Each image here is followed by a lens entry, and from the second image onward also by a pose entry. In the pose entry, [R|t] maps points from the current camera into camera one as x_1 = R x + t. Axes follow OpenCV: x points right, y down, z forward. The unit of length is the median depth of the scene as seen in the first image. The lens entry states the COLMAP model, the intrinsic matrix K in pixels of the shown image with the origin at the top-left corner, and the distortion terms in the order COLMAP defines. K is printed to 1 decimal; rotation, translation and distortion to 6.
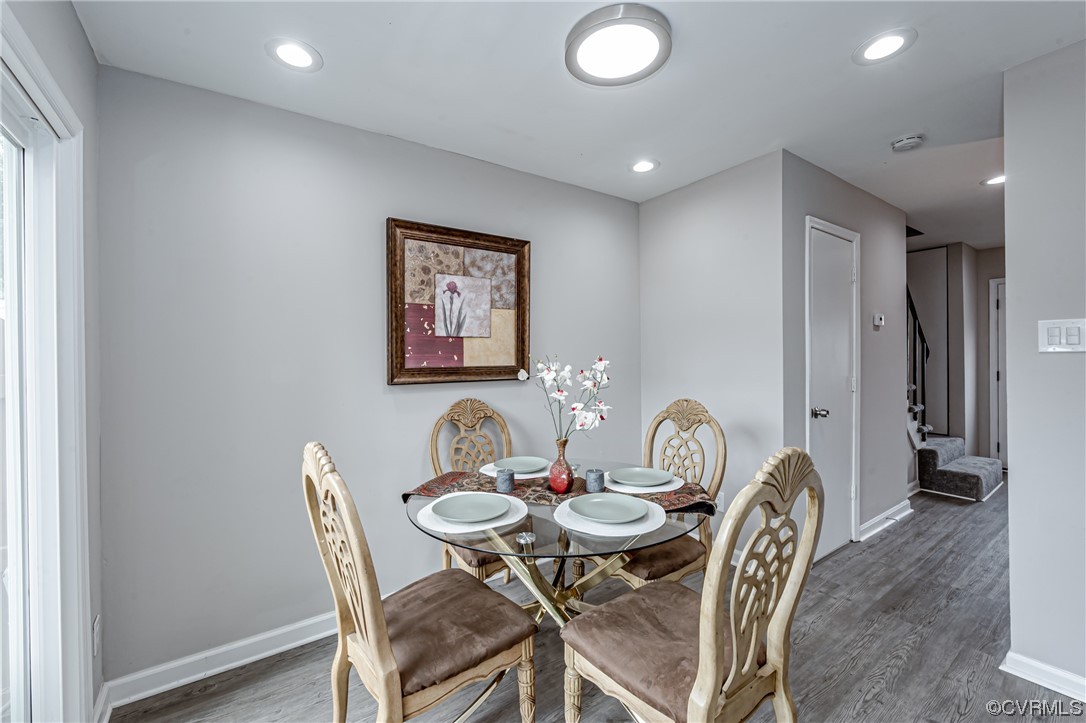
lens RADIAL K [[435.2, 0, 539.7], [0, 435.2, 357.1], [0, 0, 1]] dist [0.000135, -0.000180]
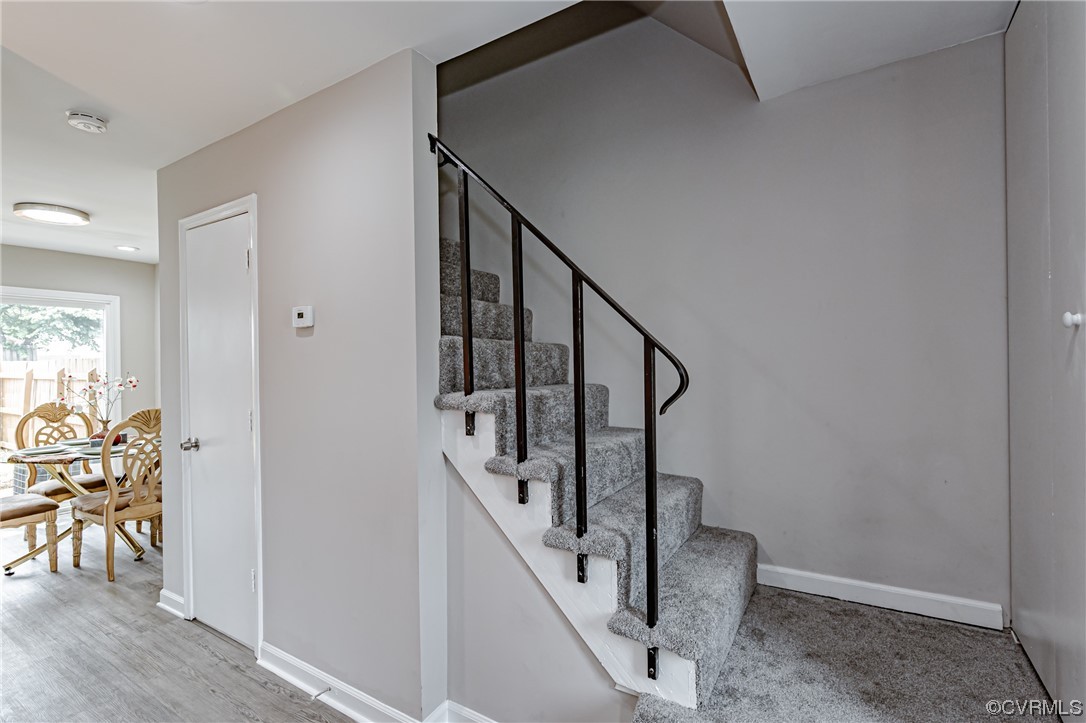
lens RADIAL K [[492.8, 0, 543.0], [0, 492.8, 361.5], [0, 0, 1]] dist [-0.000003, -0.000697]
pose [[0.403681, 0.004307, -0.914890, 1.943212], [0.004715, 0.999966, 0.006788, -0.041491], [0.914888, -0.007054, 0.403647, 1.340232]]
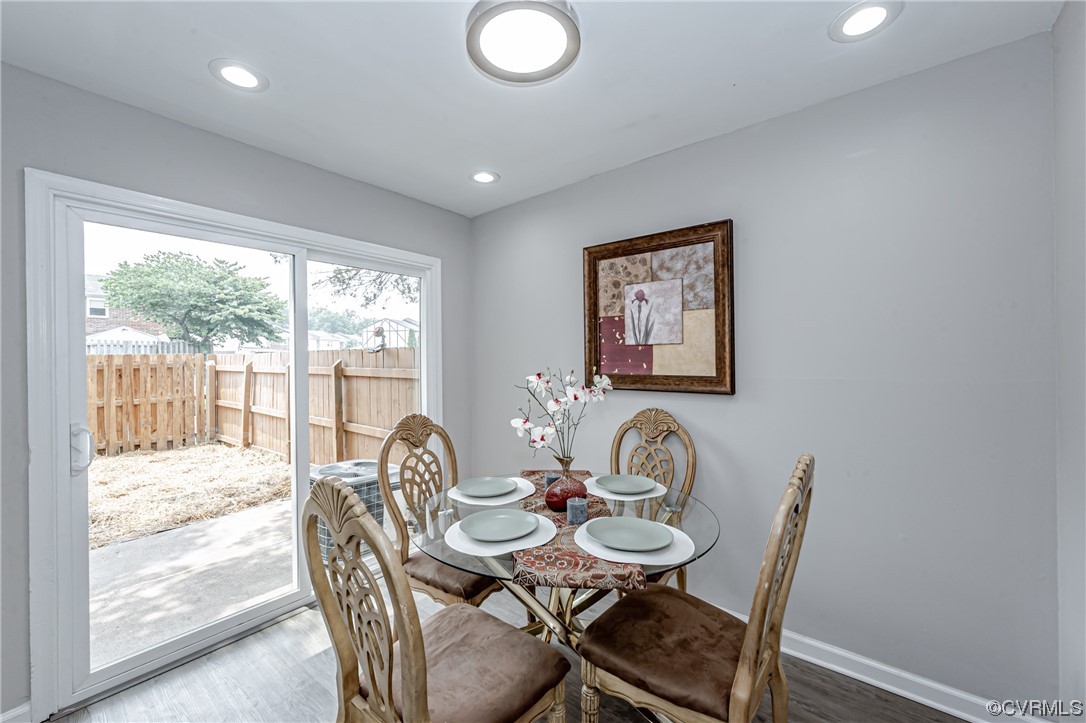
lens RADIAL K [[435.2, 0, 539.7], [0, 435.2, 357.1], [0, 0, 1]] dist [0.000135, -0.000180]
pose [[0.278740, 0.004512, -0.960356, 0.695354], [0.004414, 0.999972, 0.005979, -0.025530], [0.960356, -0.005906, 0.278713, 0.493697]]
